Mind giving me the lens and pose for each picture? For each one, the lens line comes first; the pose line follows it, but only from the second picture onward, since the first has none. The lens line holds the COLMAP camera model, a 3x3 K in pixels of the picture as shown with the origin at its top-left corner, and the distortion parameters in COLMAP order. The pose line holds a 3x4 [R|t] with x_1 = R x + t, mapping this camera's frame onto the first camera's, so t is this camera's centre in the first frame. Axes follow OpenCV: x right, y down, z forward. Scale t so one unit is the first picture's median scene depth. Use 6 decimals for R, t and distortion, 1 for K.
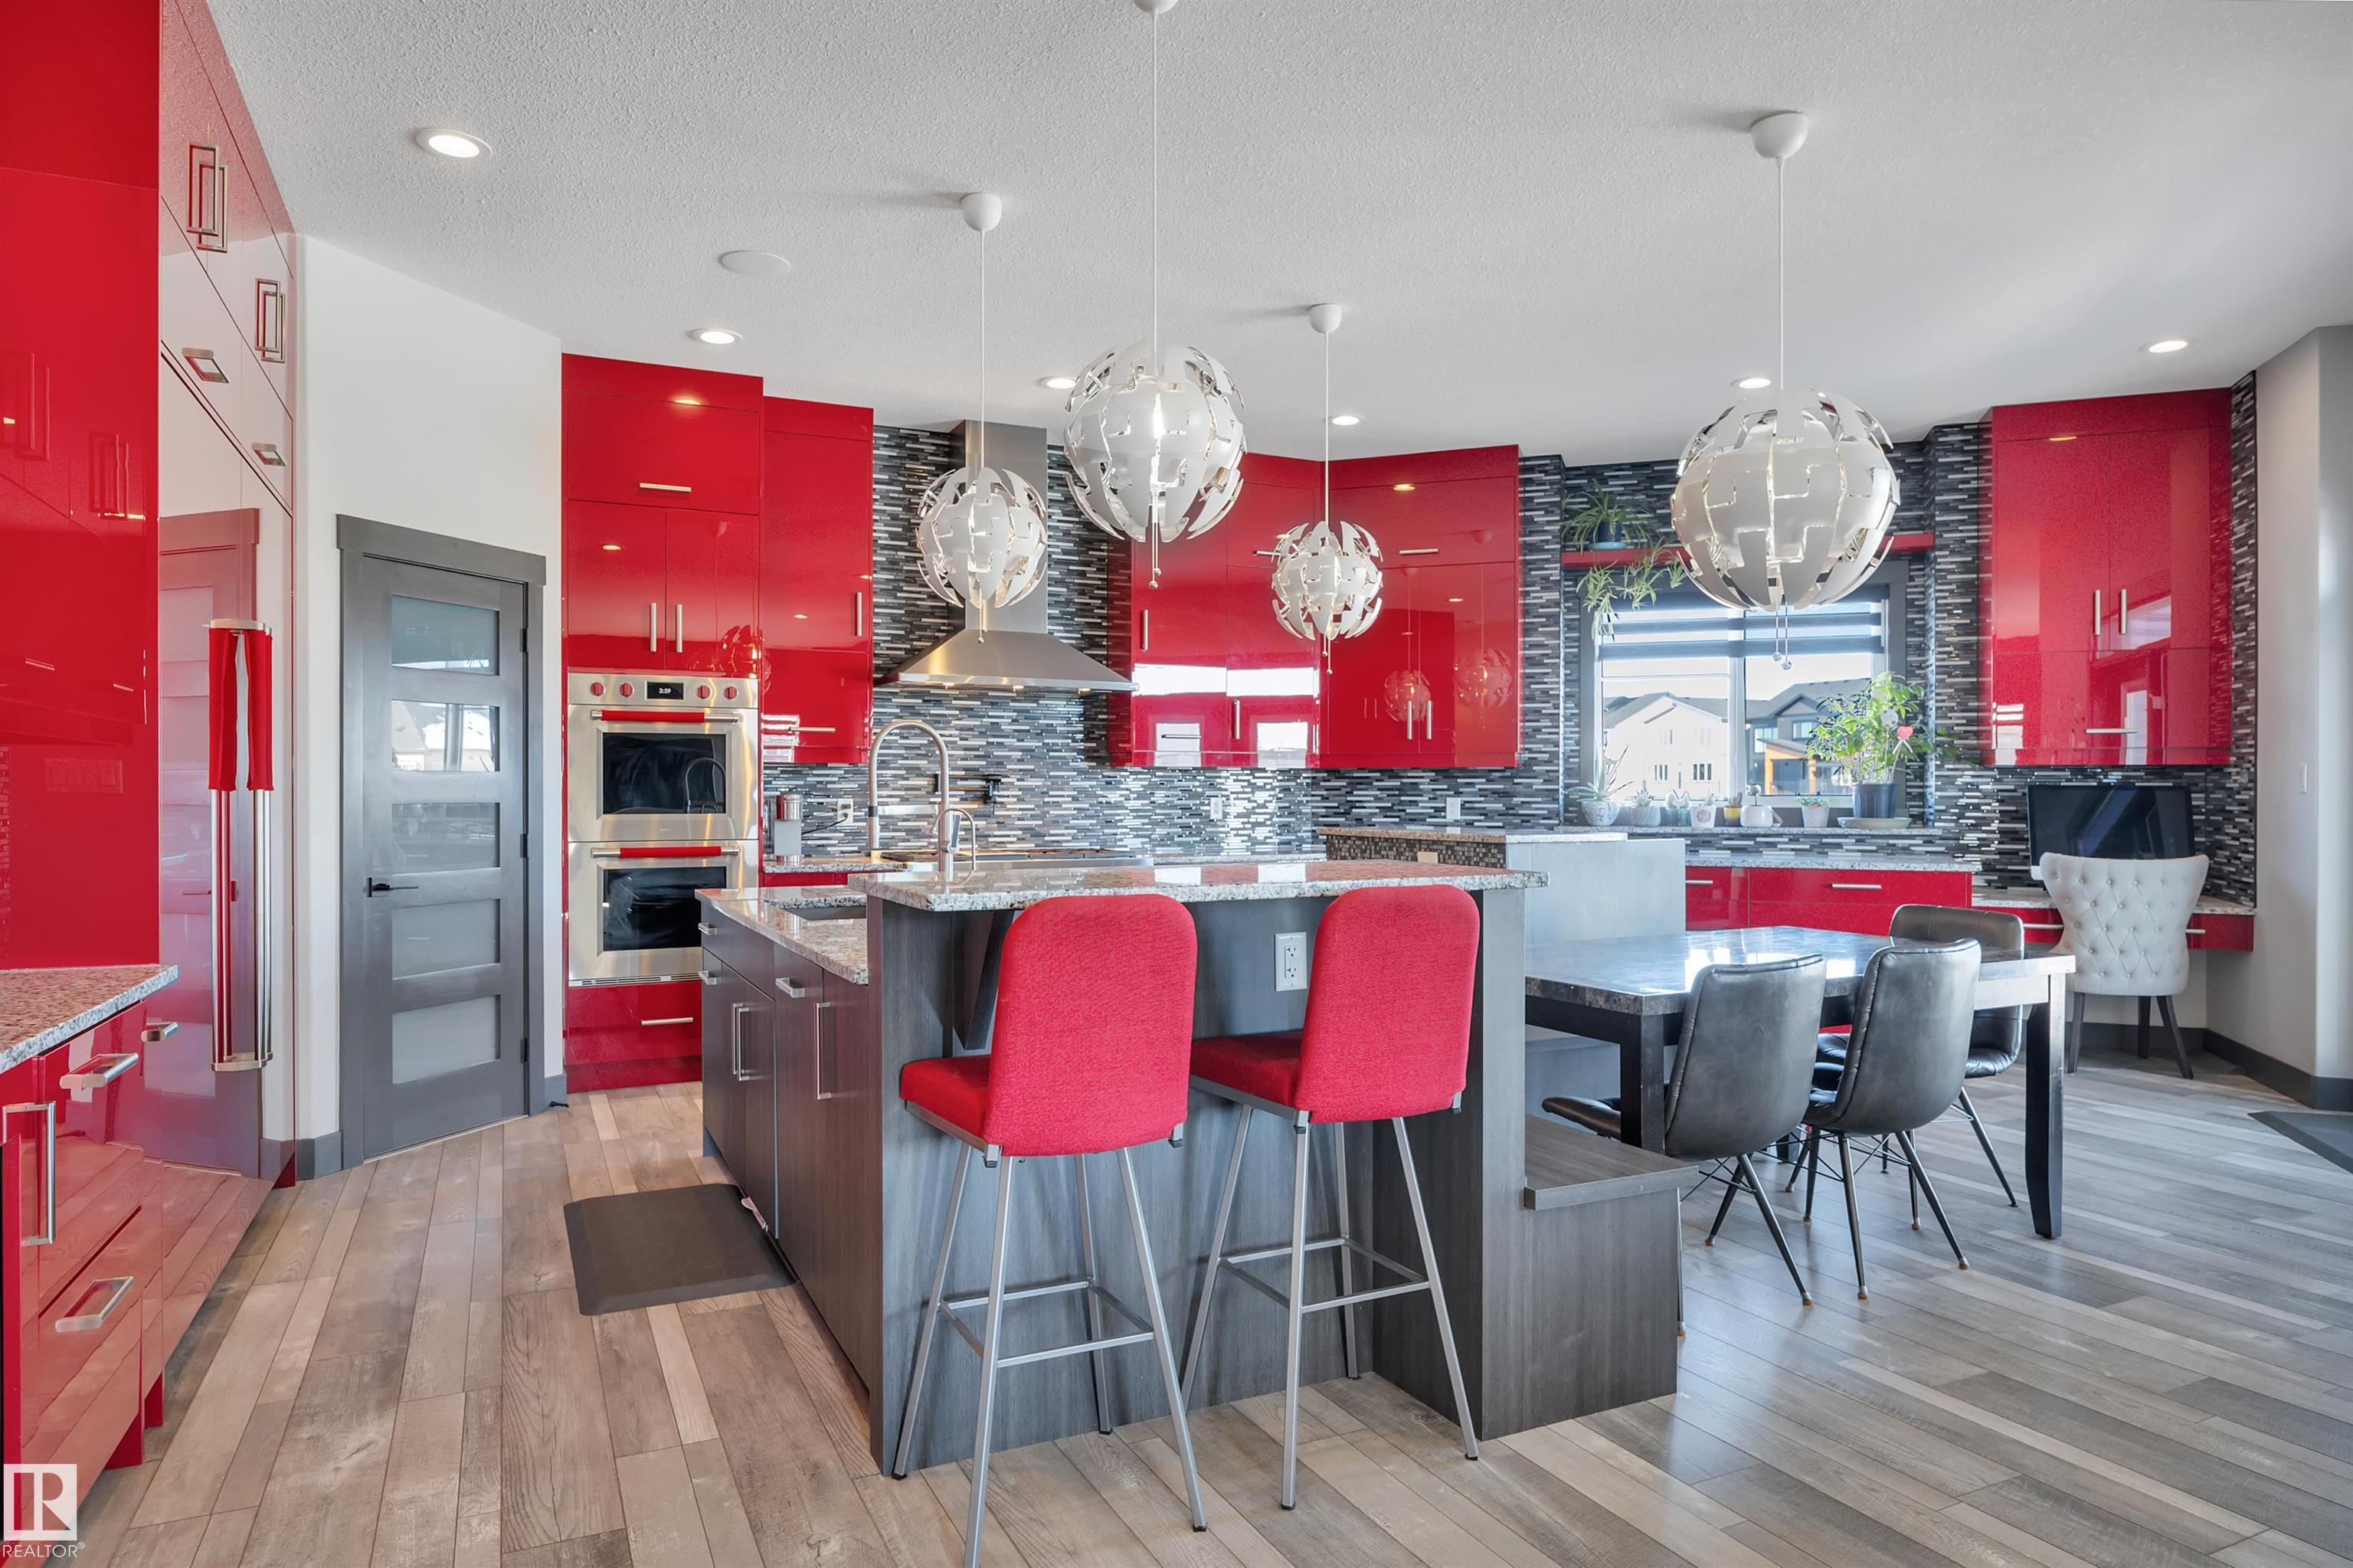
lens RADIAL K [[1414.7, 0, 1176.5], [0, 1414.7, 784.0], [0, 0, 1]] dist [0.006419, 0.001265]
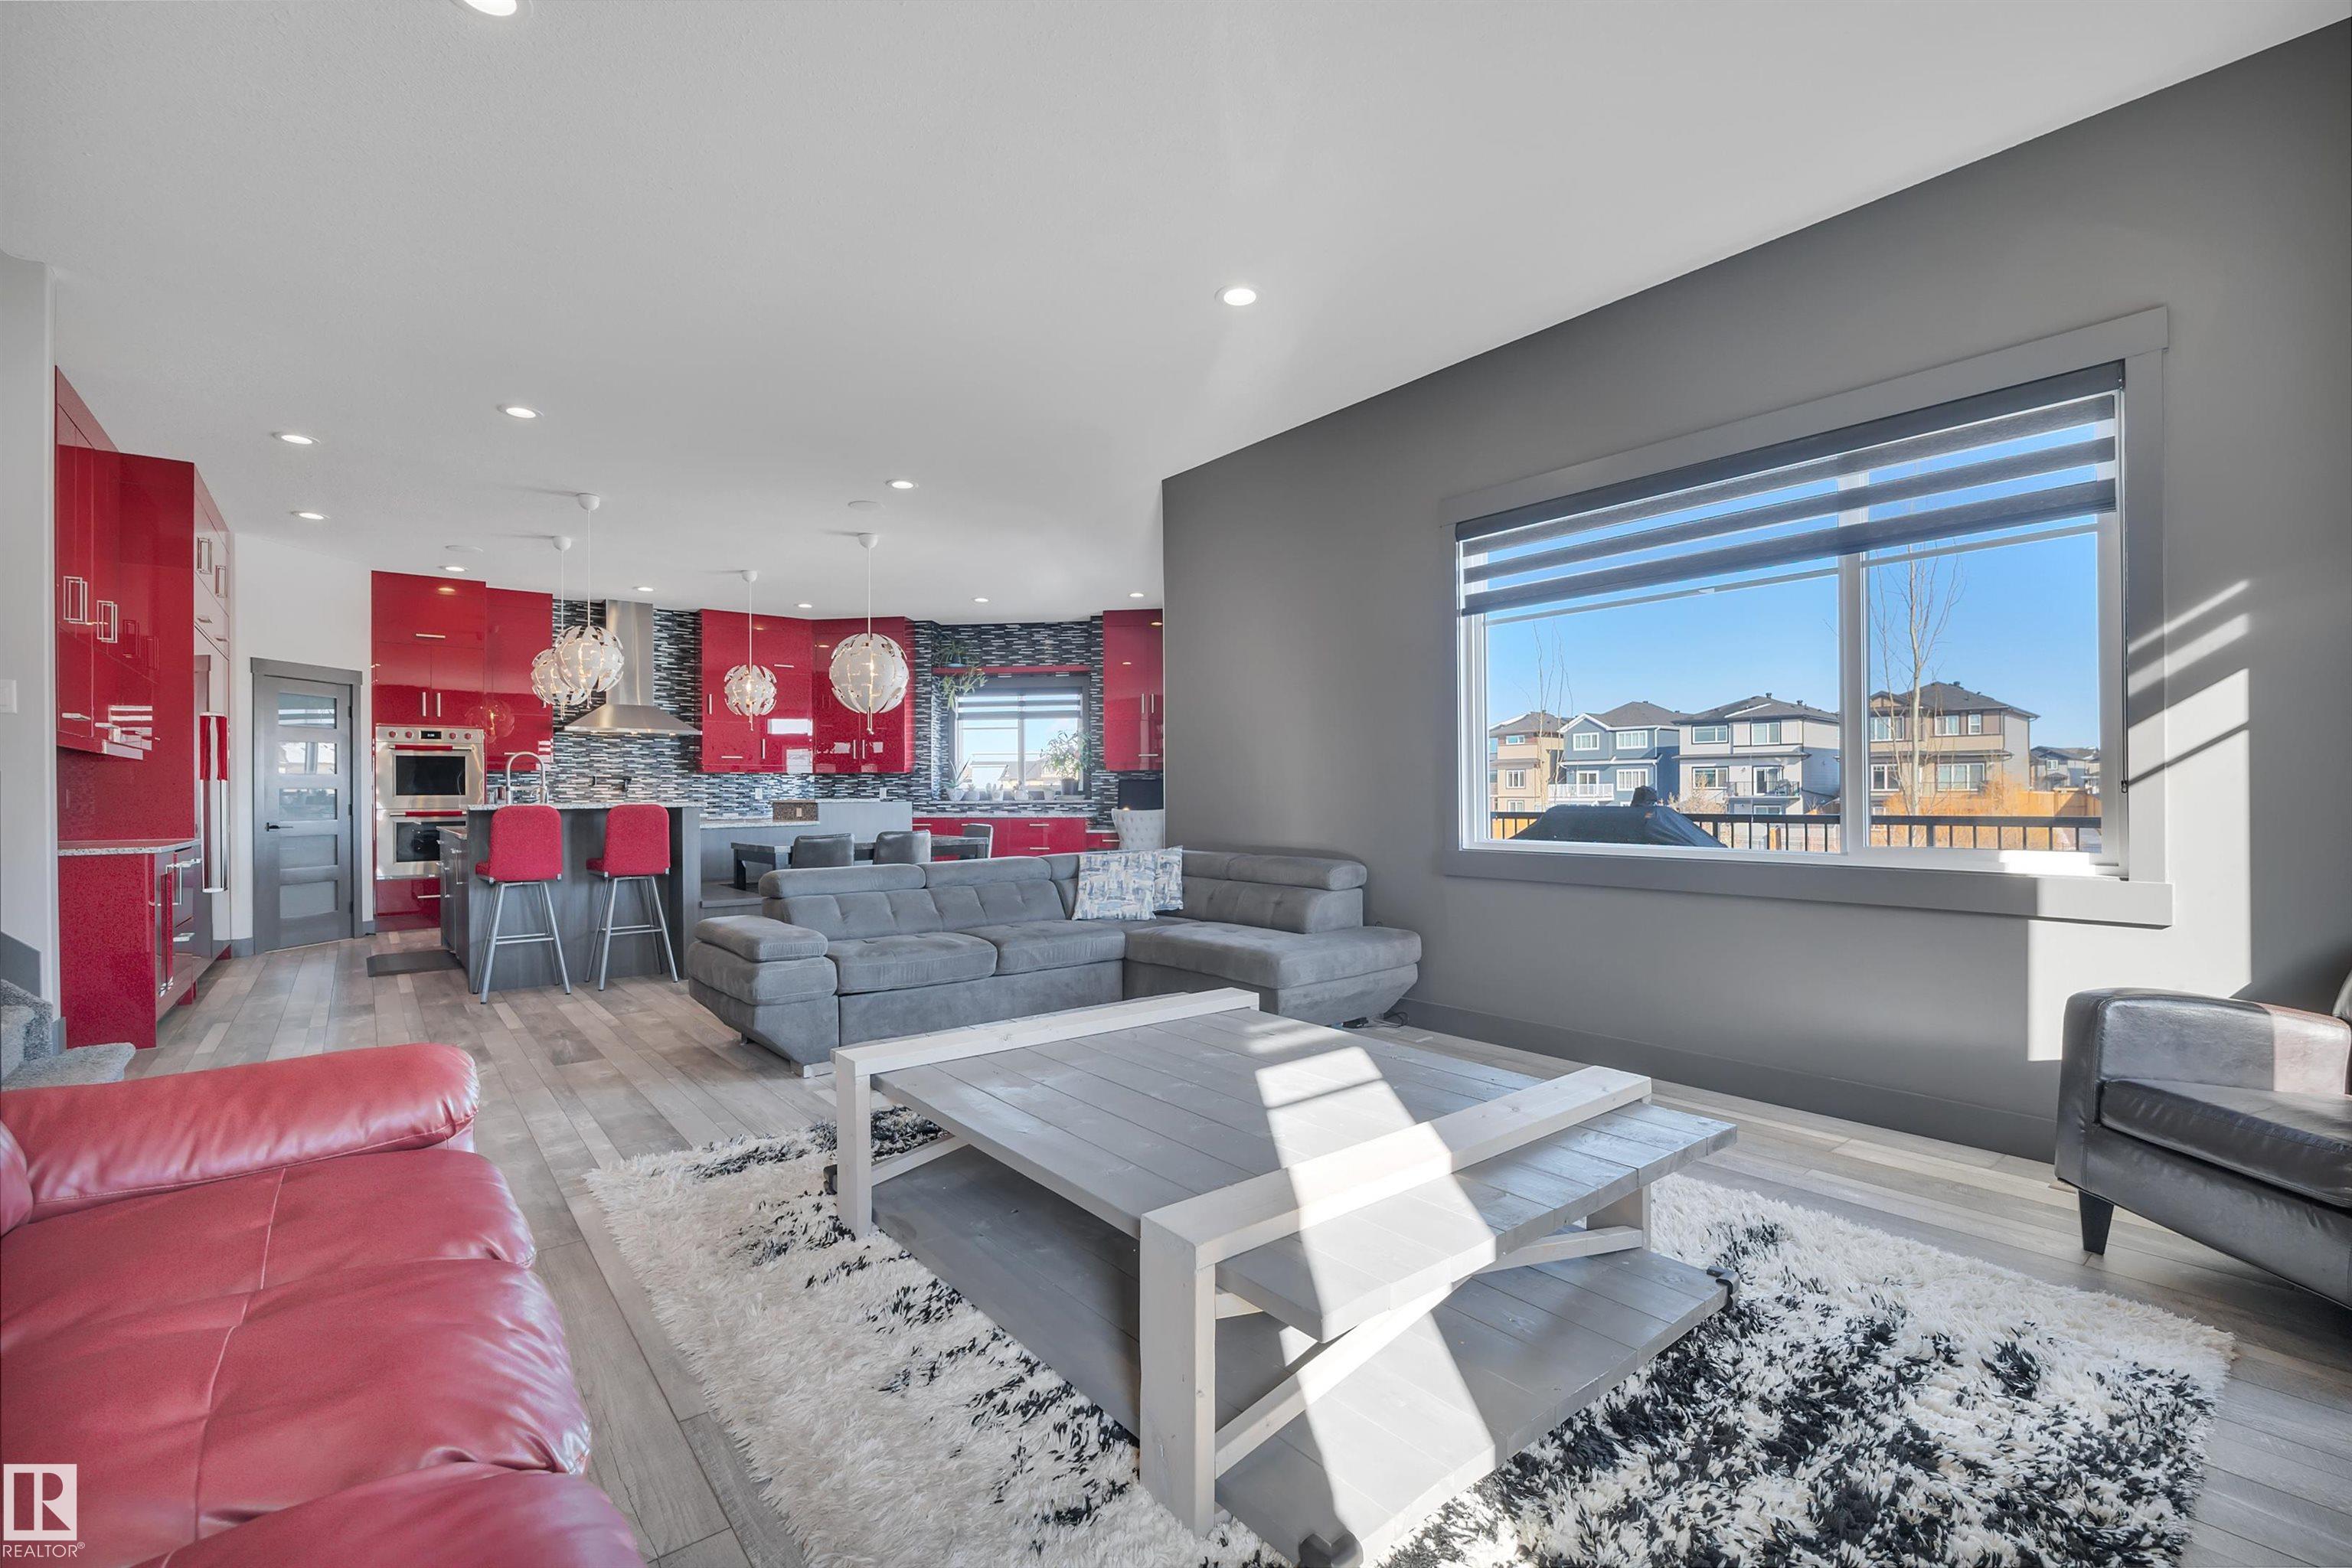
lens RADIAL K [[1012.0, 0, 1144.4], [0, 1012.0, 786.9], [0, 0, 1]] dist [0.002197, 0.000229]
pose [[0.976987, -0.005163, 0.213235, 0.281291], [0.005294, 0.999986, -0.000040, 0.011986], [-0.213232, 0.001168, 0.977001, -0.547625]]
